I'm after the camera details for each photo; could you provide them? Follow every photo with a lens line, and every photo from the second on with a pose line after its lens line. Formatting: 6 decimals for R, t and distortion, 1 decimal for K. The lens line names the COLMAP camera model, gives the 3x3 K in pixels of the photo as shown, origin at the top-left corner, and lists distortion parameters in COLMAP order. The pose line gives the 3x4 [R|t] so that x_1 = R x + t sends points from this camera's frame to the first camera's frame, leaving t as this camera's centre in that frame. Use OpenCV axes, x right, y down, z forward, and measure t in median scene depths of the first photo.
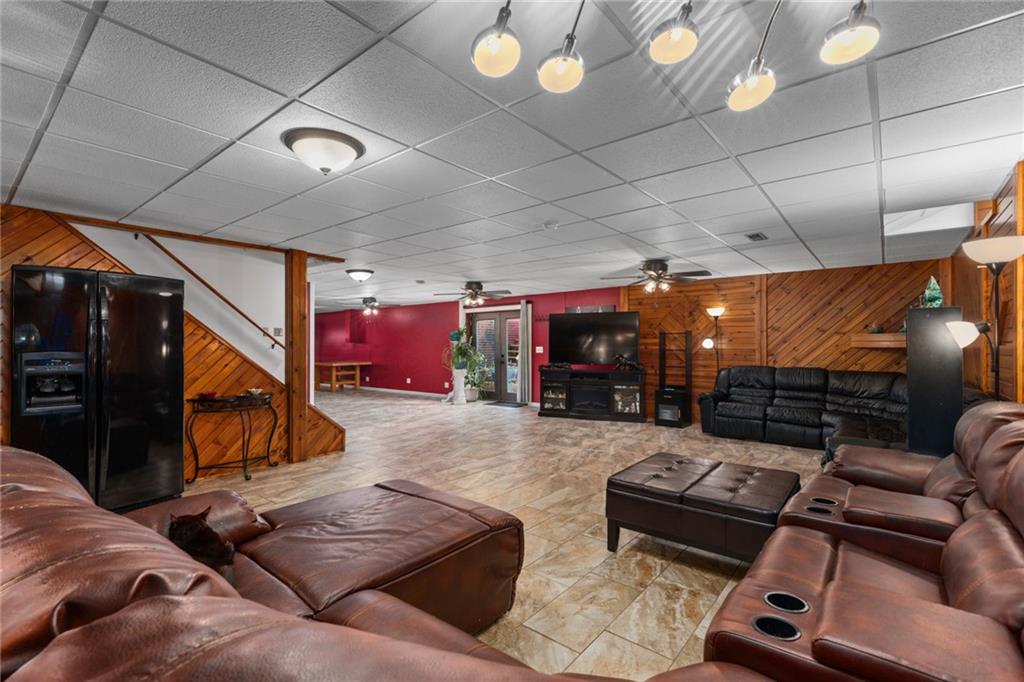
lens RADIAL K [[462.1, 0, 504.3], [0, 462.1, 342.0], [0, 0, 1]] dist [0.006497, -0.000598]
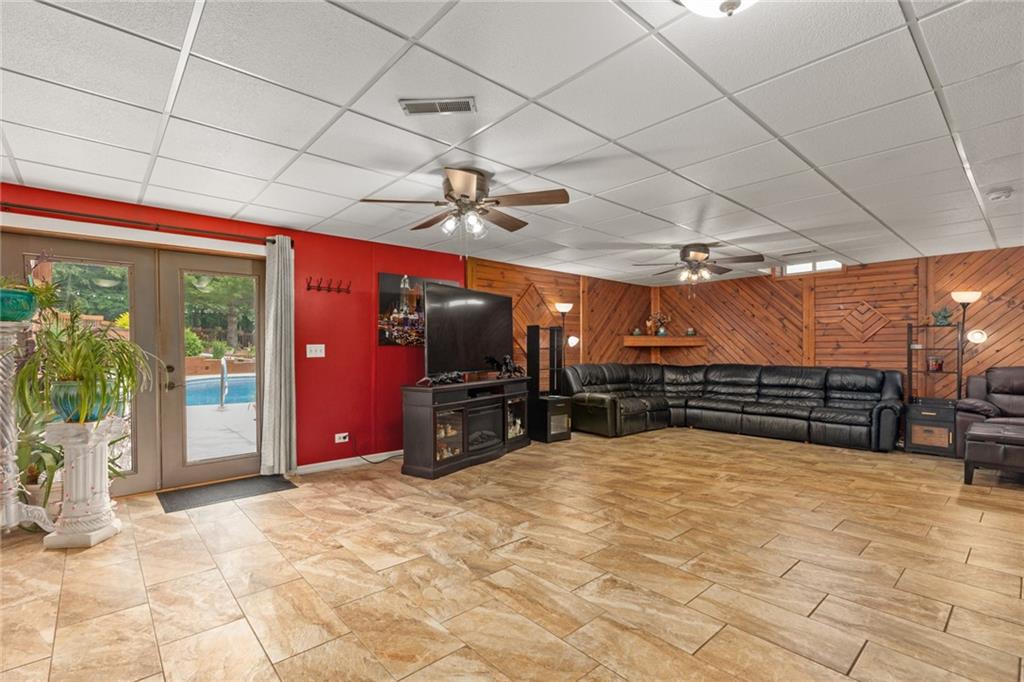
lens RADIAL K [[462.1, 0, 507.6], [0, 462.1, 348.5], [0, 0, 1]] dist [0.006497, -0.000598]
pose [[0.152358, 0.002895, 0.988321, -0.720669], [-0.006015, 0.999980, -0.002002, 0.028804], [-0.988307, -0.005640, 0.152373, 1.444206]]
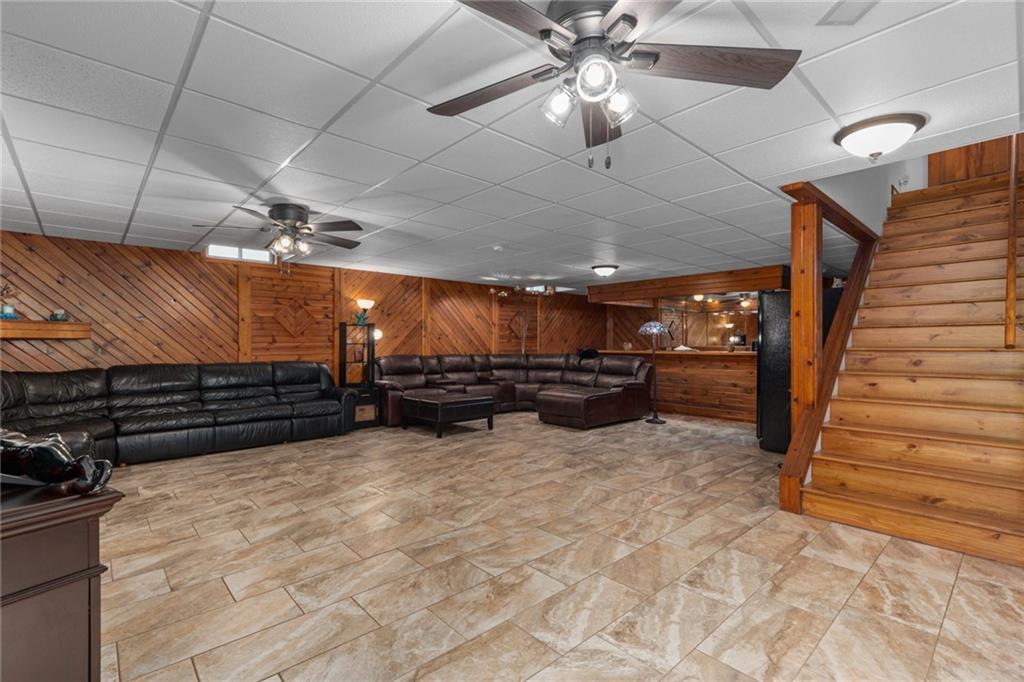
lens RADIAL K [[462.1, 0, 505.5], [0, 462.1, 338.1], [0, 0, 1]] dist [0.006497, -0.000598]
pose [[-0.988635, 0.003691, 0.150292, -0.100259], [0.000894, 0.999825, -0.018671, 0.031548], [-0.150335, -0.018325, -0.988465, 1.911967]]
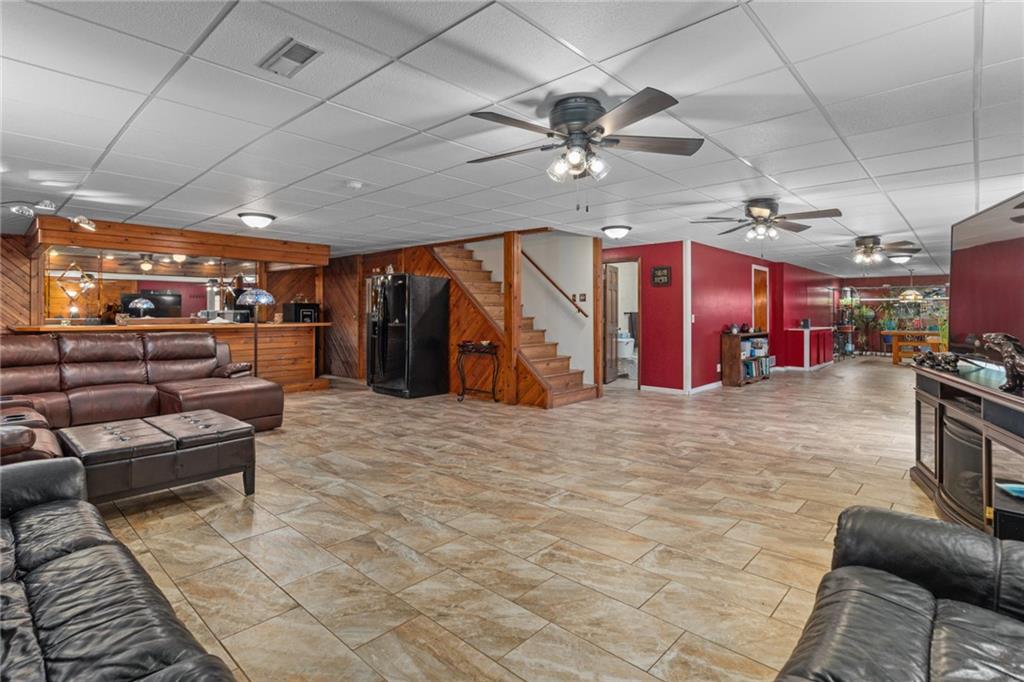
lens RADIAL K [[502.0, 0, 506.5], [0, 502.0, 304.6], [0, 0, 1]] dist [-0.005392, -0.001341]
pose [[-0.068490, -0.018076, -0.997488, 0.933697], [0.005688, 0.999813, -0.018509, 0.020674], [0.997636, -0.006941, -0.068375, 1.147412]]
